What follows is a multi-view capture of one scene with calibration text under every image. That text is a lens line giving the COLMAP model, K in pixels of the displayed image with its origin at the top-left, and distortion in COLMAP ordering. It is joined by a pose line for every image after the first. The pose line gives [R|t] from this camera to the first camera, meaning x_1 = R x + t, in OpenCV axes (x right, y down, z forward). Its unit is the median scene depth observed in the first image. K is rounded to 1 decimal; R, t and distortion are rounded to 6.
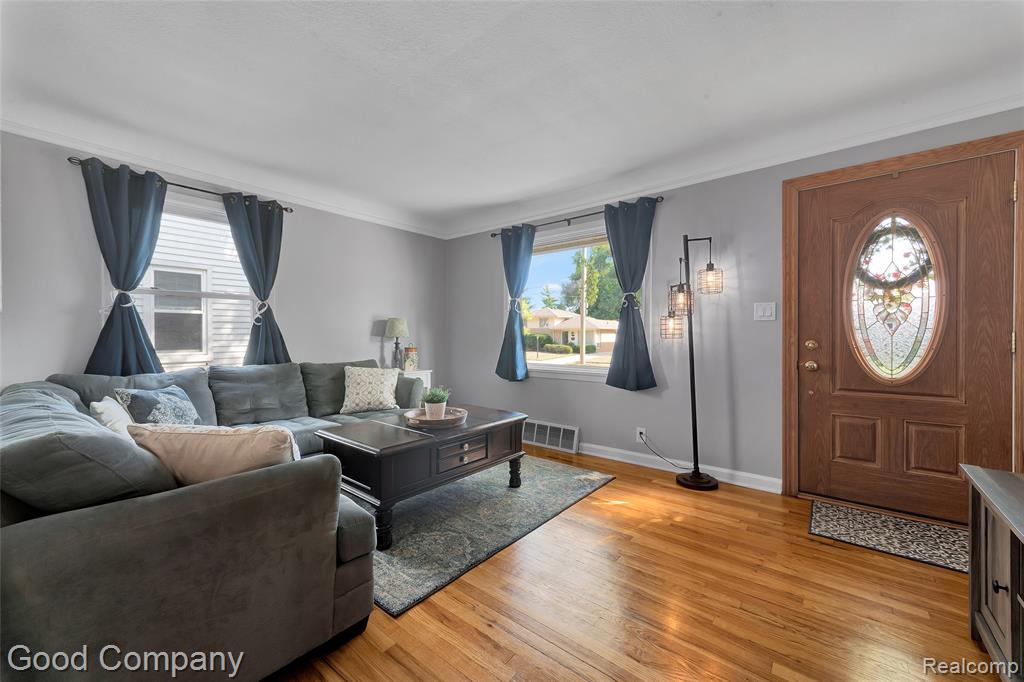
lens RADIAL K [[397.0, 0, 510.7], [0, 397.0, 338.3], [0, 0, 1]] dist [0.005644, -0.000213]
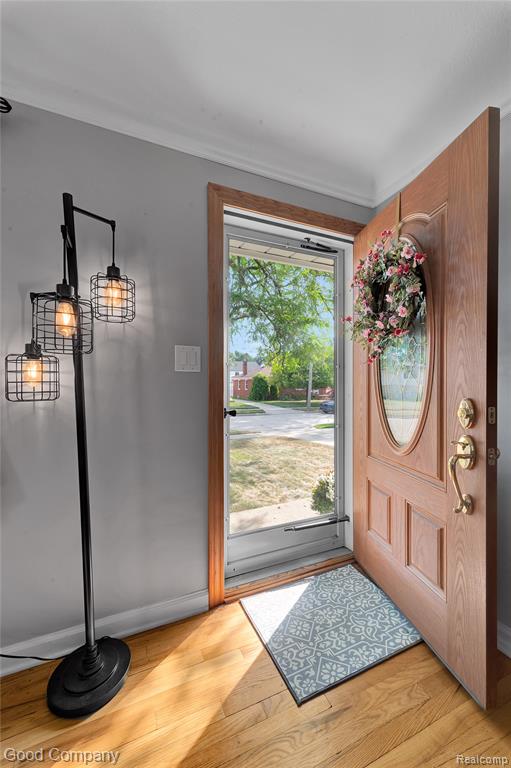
lens RADIAL K [[297.8, 0, 254.1], [0, 297.8, 386.5], [0, 0, 1]] dist [0.005644, -0.000213]
pose [[0.464859, 0.002559, 0.885381, 0.220323], [0.010555, 0.999909, -0.008432, -0.012454], [-0.885322, 0.013265, 0.464790, 0.632781]]
